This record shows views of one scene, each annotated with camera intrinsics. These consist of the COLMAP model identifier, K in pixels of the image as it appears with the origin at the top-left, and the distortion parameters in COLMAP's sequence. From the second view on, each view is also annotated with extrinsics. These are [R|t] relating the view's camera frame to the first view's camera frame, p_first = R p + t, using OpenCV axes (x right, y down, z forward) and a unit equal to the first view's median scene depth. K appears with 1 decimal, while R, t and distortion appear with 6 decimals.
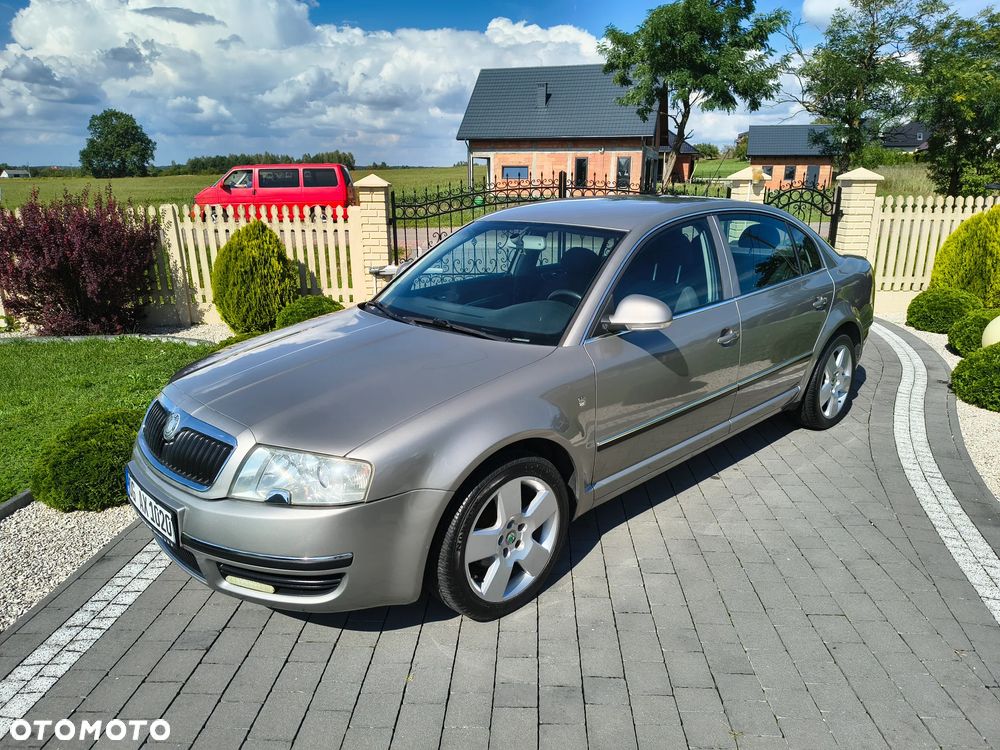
lens RADIAL K [[680.5, 0, 506.9], [0, 680.5, 376.1], [0, 0, 1]] dist [0.046413, -0.044445]
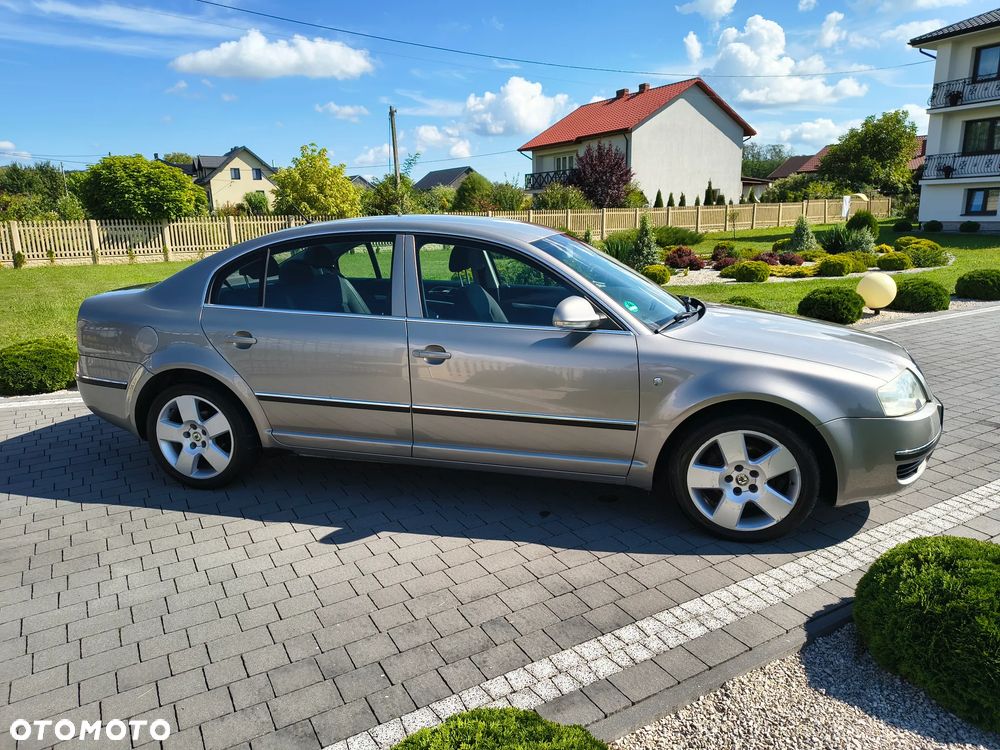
lens RADIAL K [[680.5, 0, 502.9], [0, 680.5, 377.9], [0, 0, 1]] dist [0.046413, -0.044445]
pose [[-0.540280, -0.190876, 0.819551, -0.406319], [0.251801, 0.892636, 0.373894, -0.213210], [-0.802928, 0.408371, -0.434211, 0.774070]]
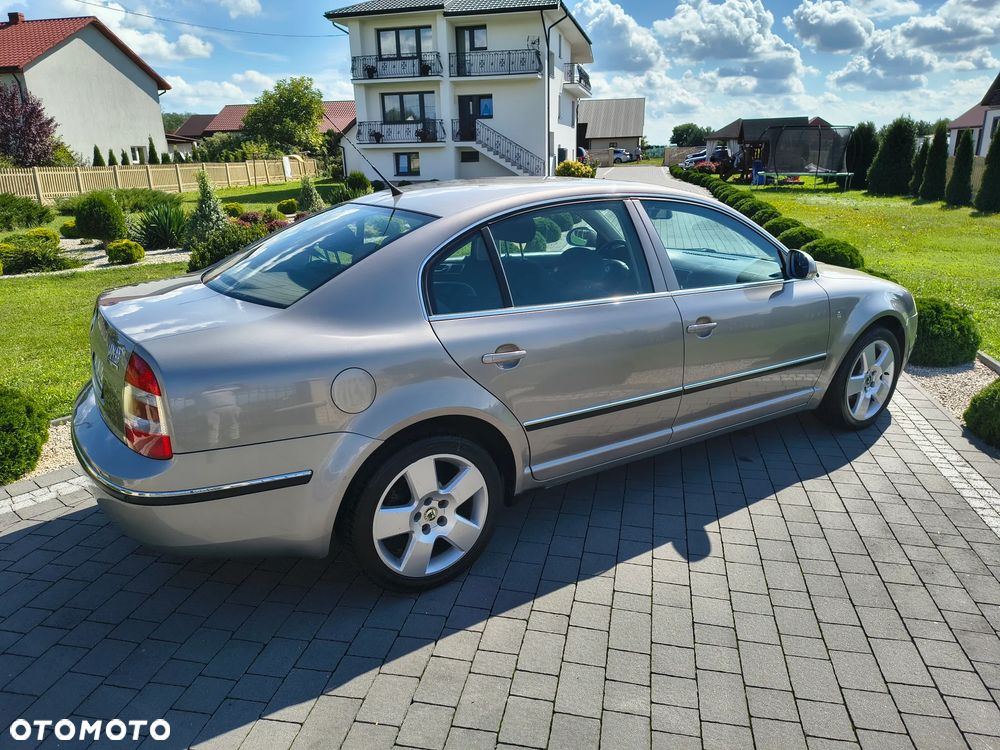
lens RADIAL K [[680.5, 0, 507.8], [0, 680.5, 372.6], [0, 0, 1]] dist [0.046413, -0.044445]
pose [[-0.985427, -0.036969, 0.166034, 0.034466], [0.060871, 0.834816, 0.547153, -0.284046], [-0.158836, 0.549286, -0.820400, 0.987863]]
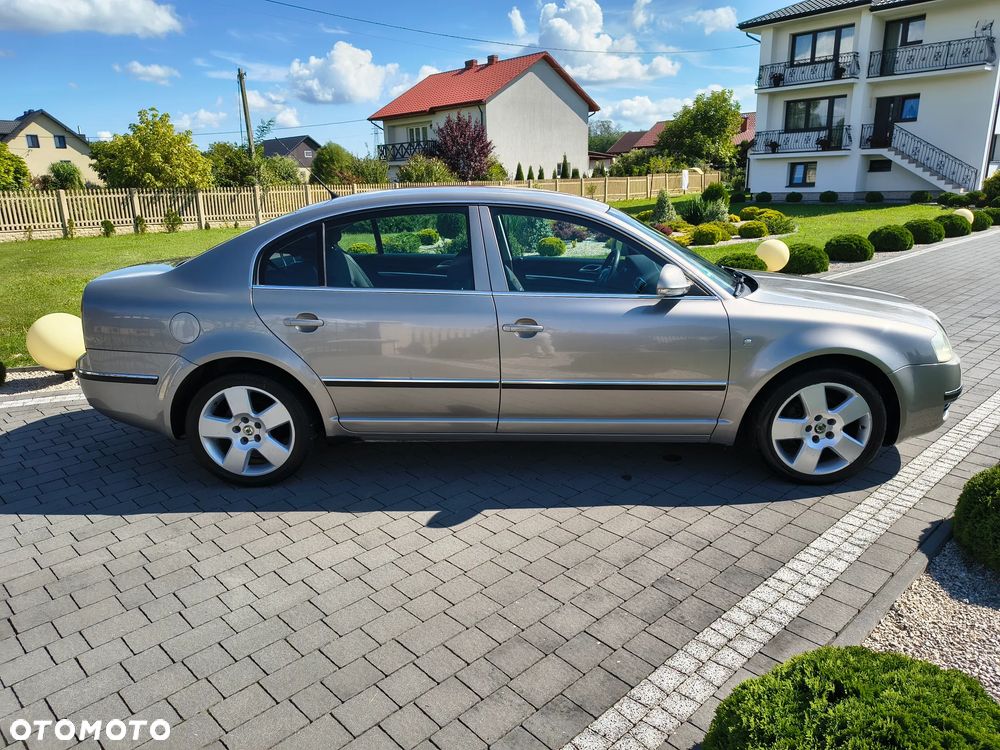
lens RADIAL K [[680.5, 0, 504.6], [0, 680.5, 378.6], [0, 0, 1]] dist [0.046413, -0.044445]
pose [[-0.715968, -0.181351, 0.674168, -0.307440], [0.212779, 0.863042, 0.458130, -0.248331], [-0.664917, 0.471455, -0.579323, 0.890821]]
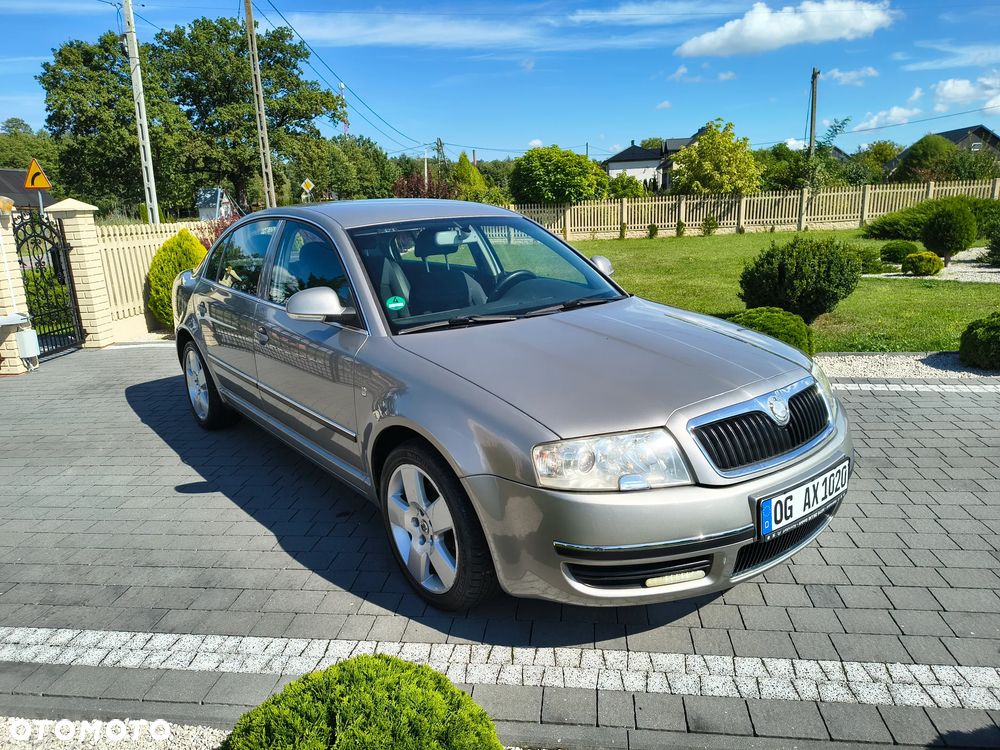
lens RADIAL K [[680.5, 0, 501.0], [0, 680.5, 384.1], [0, 0, 1]] dist [0.046413, -0.044445]
pose [[0.082307, -0.256354, 0.963072, -0.455296], [0.319821, 0.922035, 0.218098, -0.090446], [-0.943896, 0.290060, 0.157877, 0.393501]]
